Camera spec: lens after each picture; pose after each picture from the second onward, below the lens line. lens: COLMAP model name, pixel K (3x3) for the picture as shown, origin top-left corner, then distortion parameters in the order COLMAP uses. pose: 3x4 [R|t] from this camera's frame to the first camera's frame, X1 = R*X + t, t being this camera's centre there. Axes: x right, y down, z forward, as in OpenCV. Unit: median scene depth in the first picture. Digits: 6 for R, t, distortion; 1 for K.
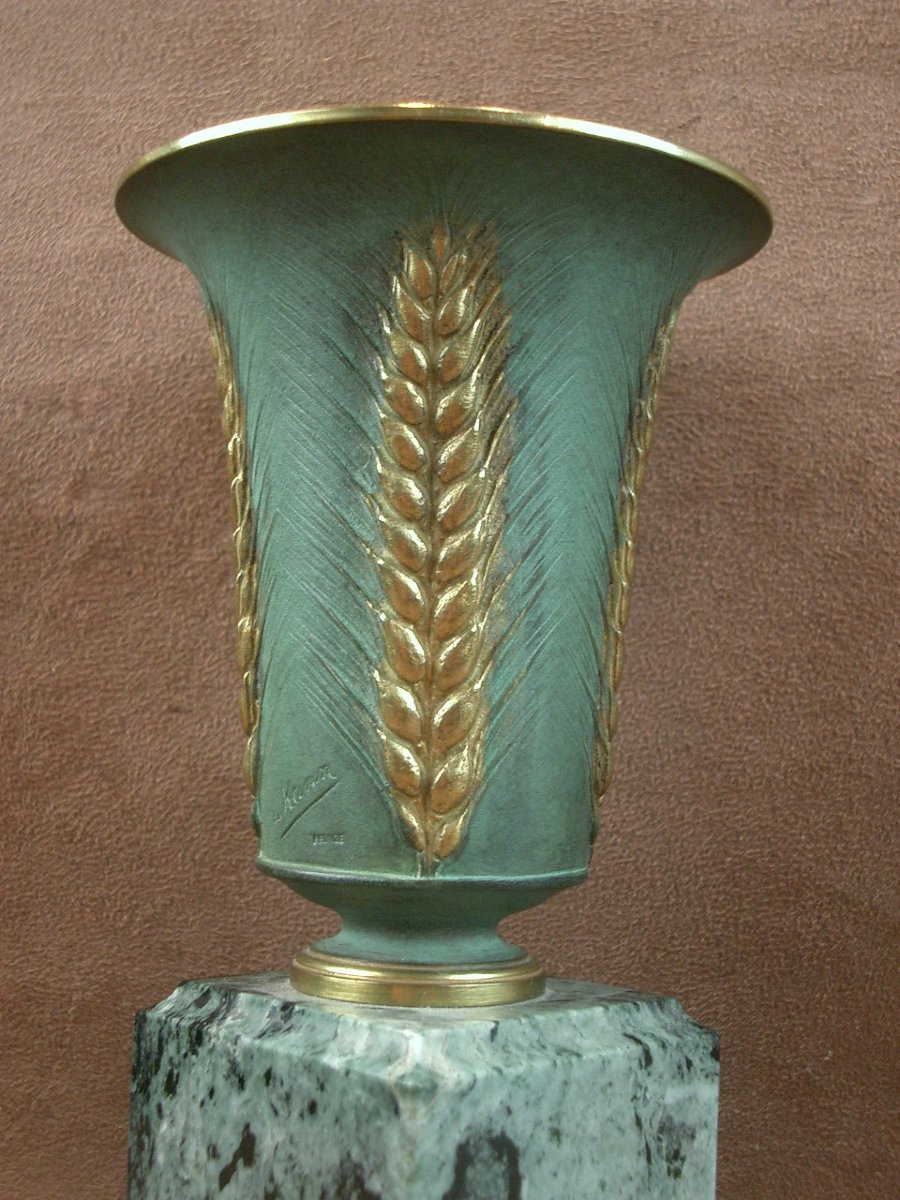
lens RADIAL K [[1763.7, 0, 485.4], [0, 1763.7, 603.7], [0, 0, 1]] dist [-0.149896, 0.189195]
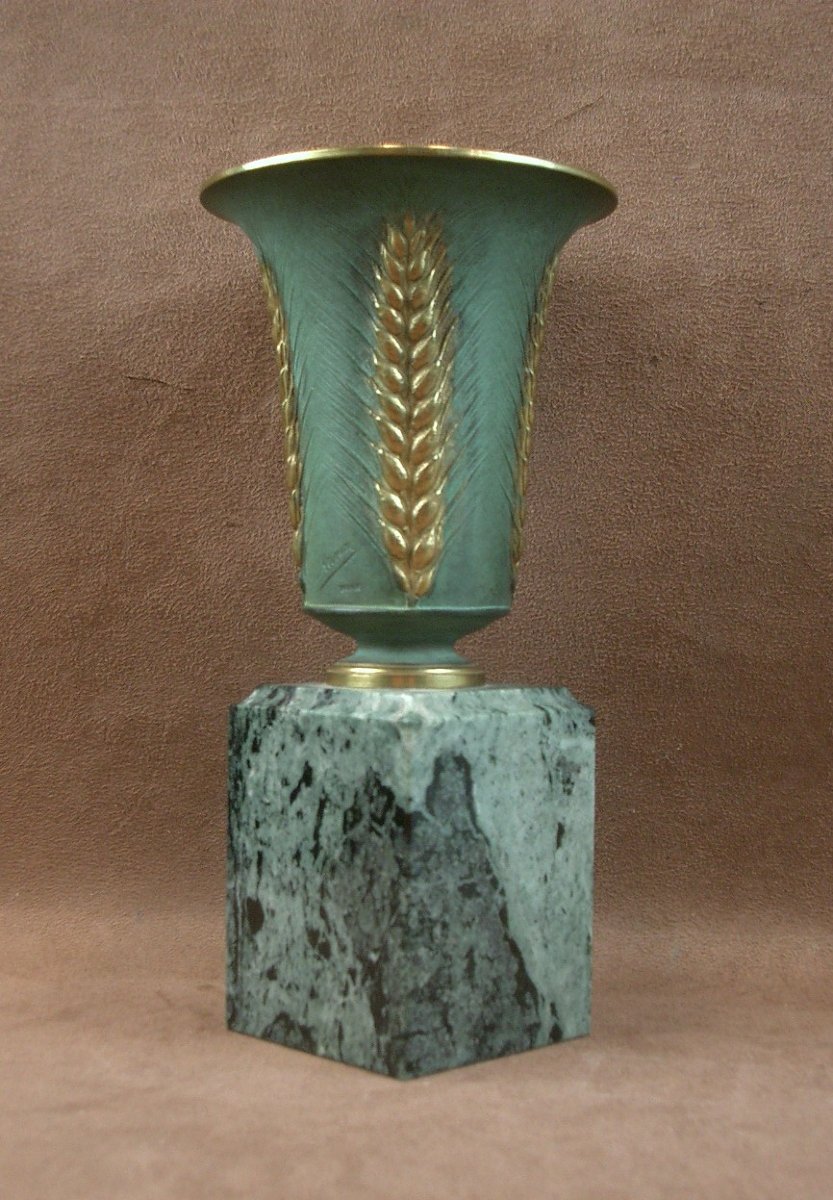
lens RADIAL K [[1472.1, 0, 466.4], [0, 1472.1, 575.2], [0, 0, 1]] dist [-0.103062, 0.008151]
pose [[0.999490, -0.026626, 0.017608, -0.004375], [0.025129, 0.996446, 0.080395, 0.012574], [-0.019686, -0.079911, 0.996608, -0.345541]]
